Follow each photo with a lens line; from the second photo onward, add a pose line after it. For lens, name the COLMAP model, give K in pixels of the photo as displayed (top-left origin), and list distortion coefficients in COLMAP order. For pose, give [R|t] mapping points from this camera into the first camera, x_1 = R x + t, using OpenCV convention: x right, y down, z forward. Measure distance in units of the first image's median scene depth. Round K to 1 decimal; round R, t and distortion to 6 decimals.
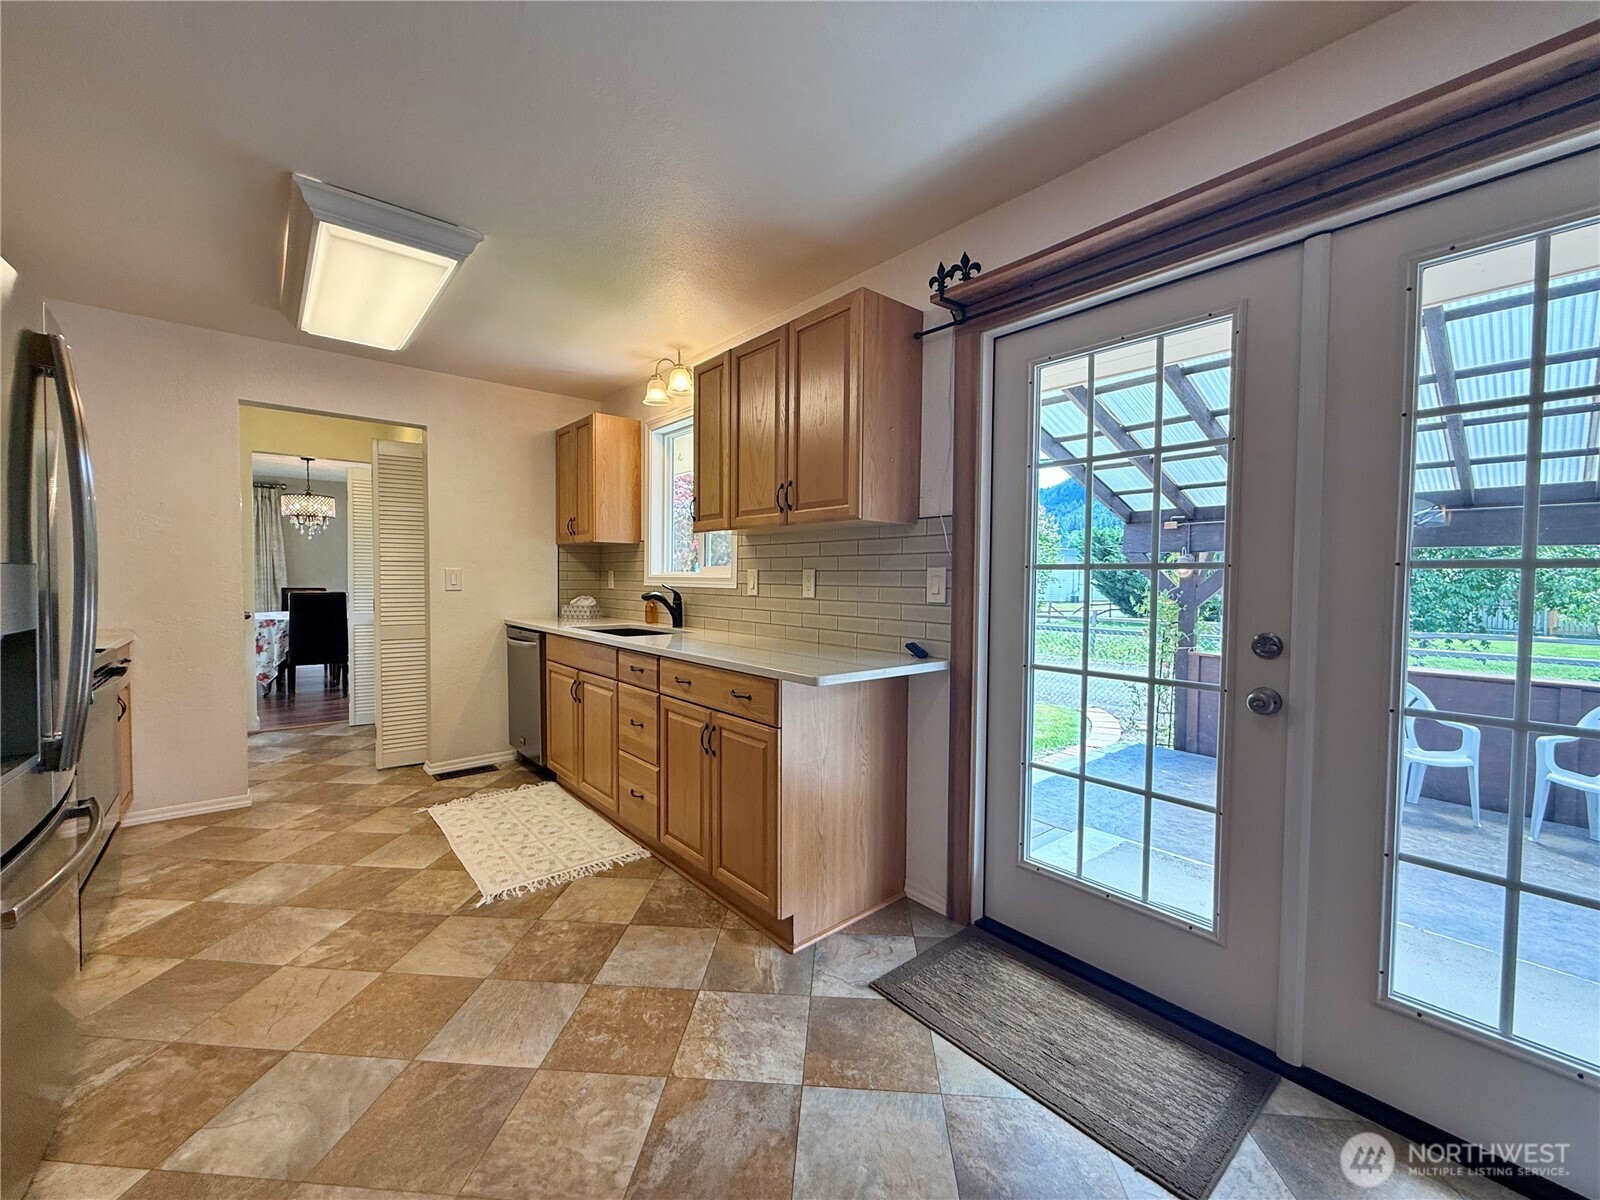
lens RADIAL K [[629.5, 0, 800.2], [0, 629.5, 638.5], [0, 0, 1]] dist [-0.013507, 0.006188]
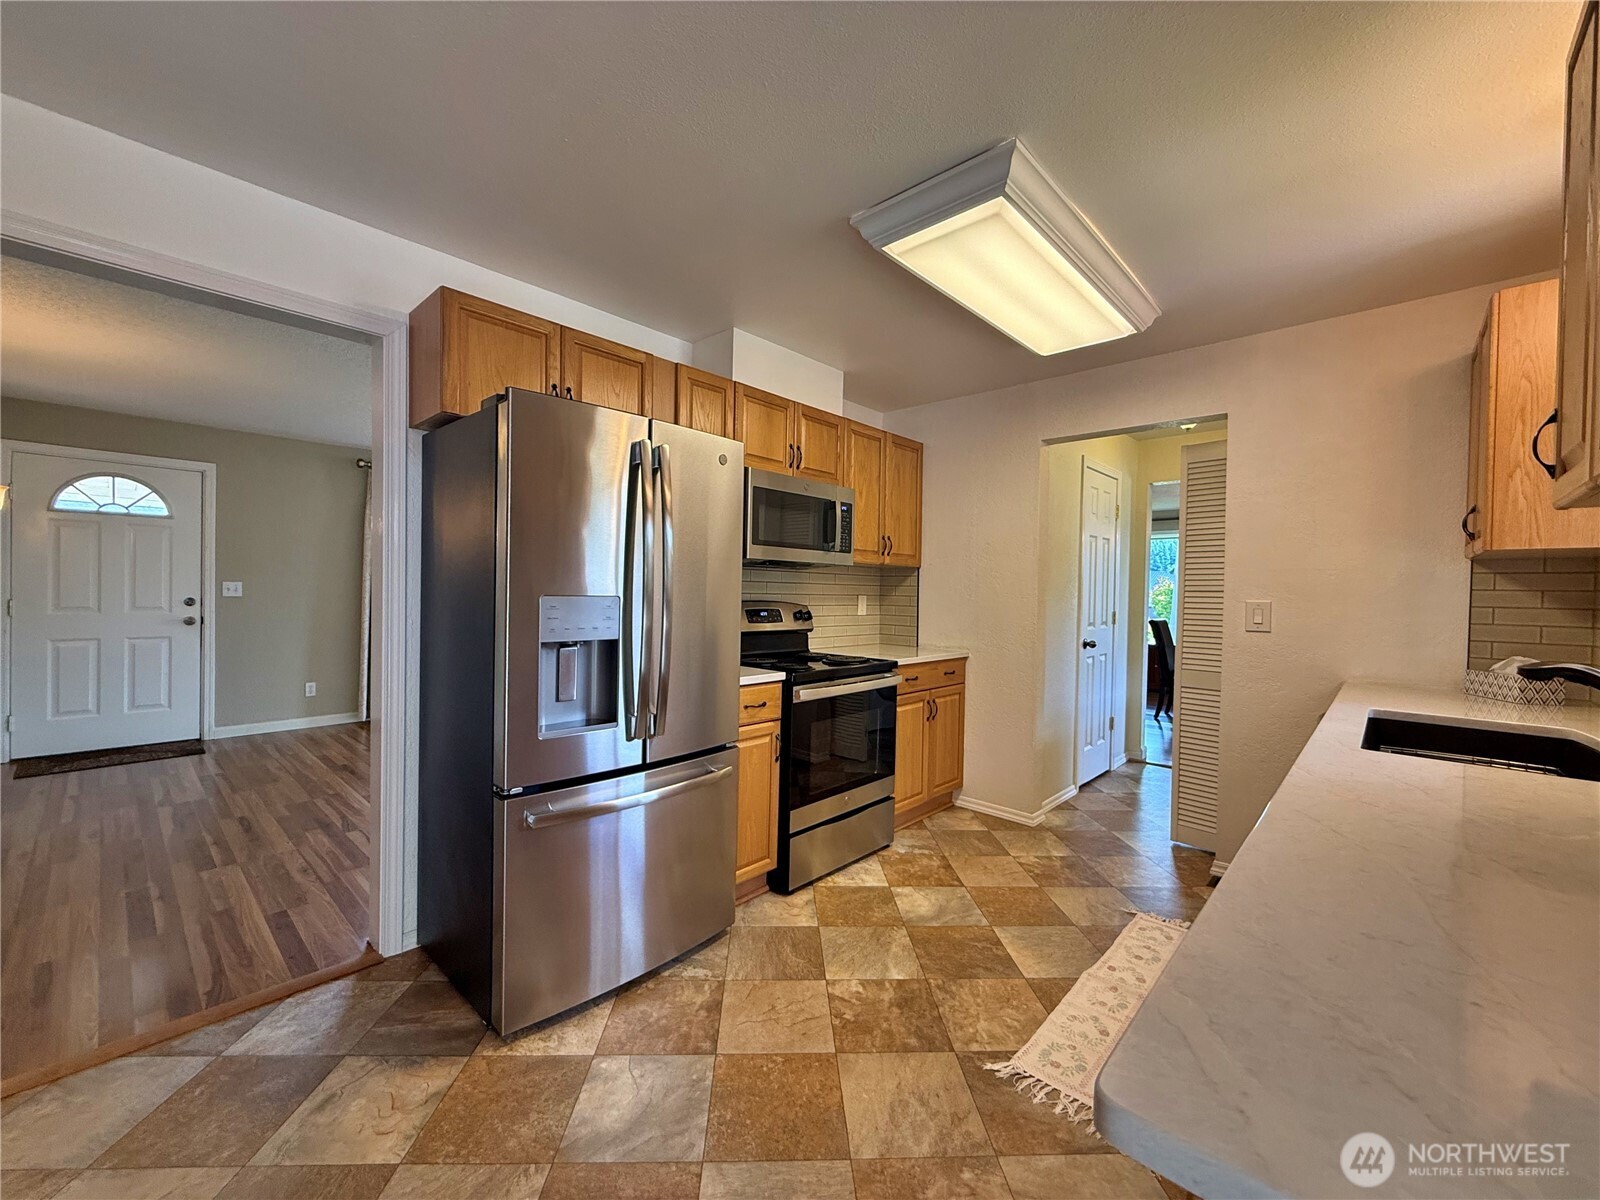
lens RADIAL K [[650.4, 0, 800.0], [0, 650.4, 600.0], [0, 0, 1]] dist [0.000419, 0.000290]
pose [[0.119346, 0.007088, -0.992827, 0.177168], [-0.118632, 0.992912, -0.007172, -0.064994], [0.985740, 0.118637, 0.119341, 0.594443]]
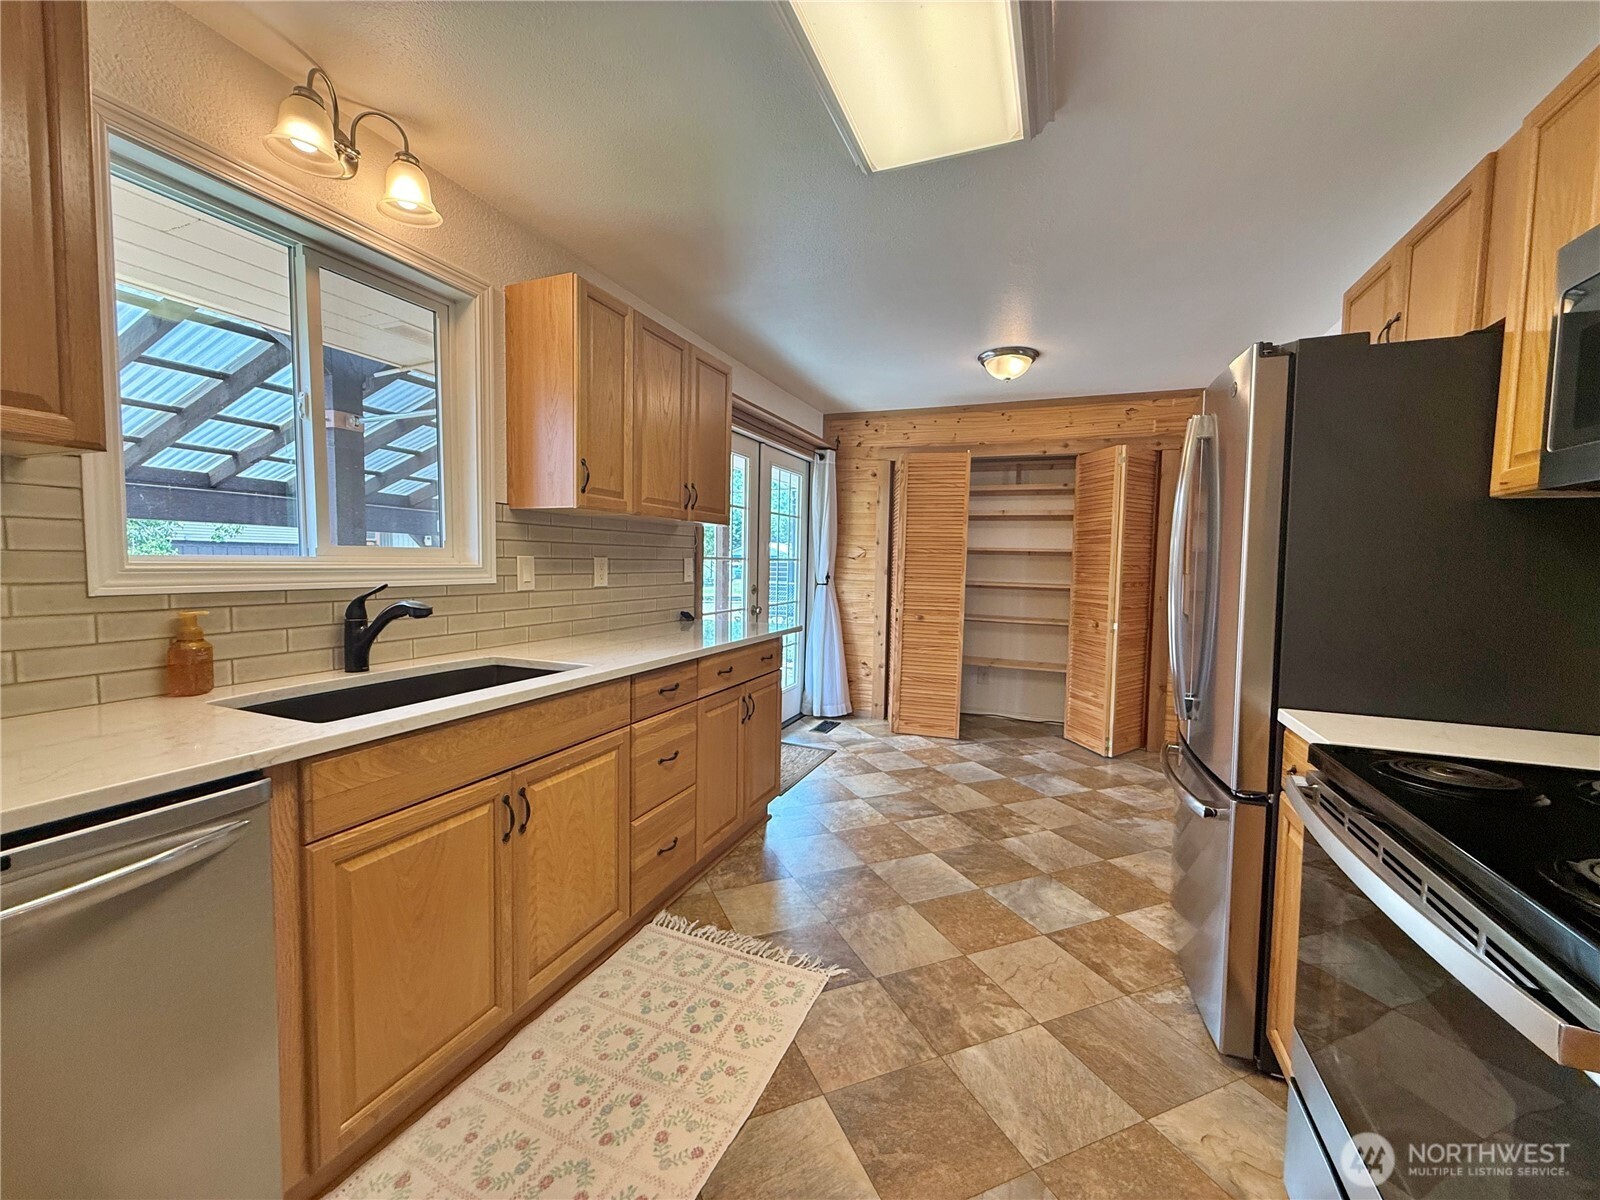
lens RADIAL K [[642.7, 0, 796.1], [0, 642.7, 601.9], [0, 0, 1]] dist [-0.000436, -0.000062]
pose [[-0.448109, -0.070539, 0.891192, -1.492557], [0.073549, 0.990594, 0.115389, -0.195475], [-0.890948, 0.117253, -0.438706, 1.699579]]
